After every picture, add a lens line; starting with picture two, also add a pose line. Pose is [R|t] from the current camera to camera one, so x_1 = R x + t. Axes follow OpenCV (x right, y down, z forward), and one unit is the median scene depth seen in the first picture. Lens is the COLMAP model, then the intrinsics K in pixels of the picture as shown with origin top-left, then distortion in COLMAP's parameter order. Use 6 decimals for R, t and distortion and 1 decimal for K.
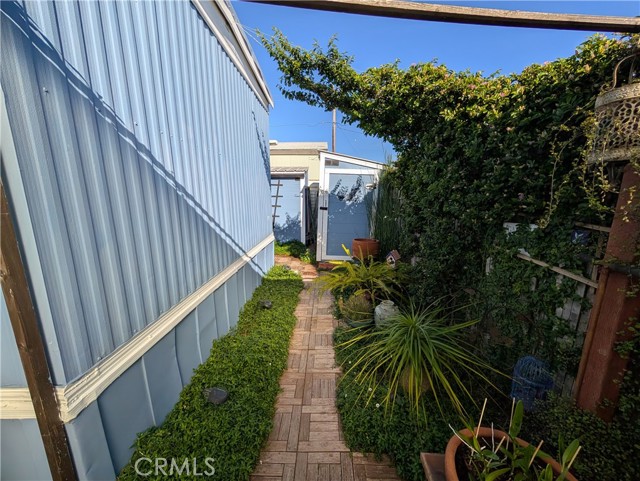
lens RADIAL K [[243.6, 0, 320.5], [0, 243.6, 241.6], [0, 0, 1]] dist [-0.001959, 0.001026]
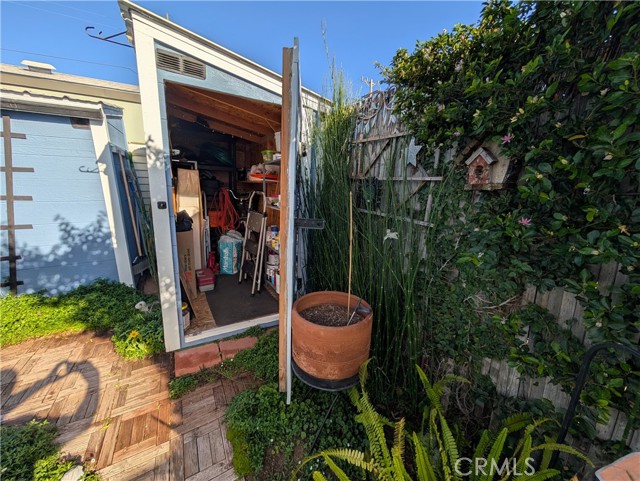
lens RADIAL K [[243.6, 0, 318.6], [0, 243.6, 243.2], [0, 0, 1]] dist [-0.001959, 0.001026]
pose [[0.858426, -0.110052, 0.500993, 0.011254], [0.073513, 0.993025, 0.092175, -0.081711], [-0.507643, -0.042296, 0.860529, 0.479484]]
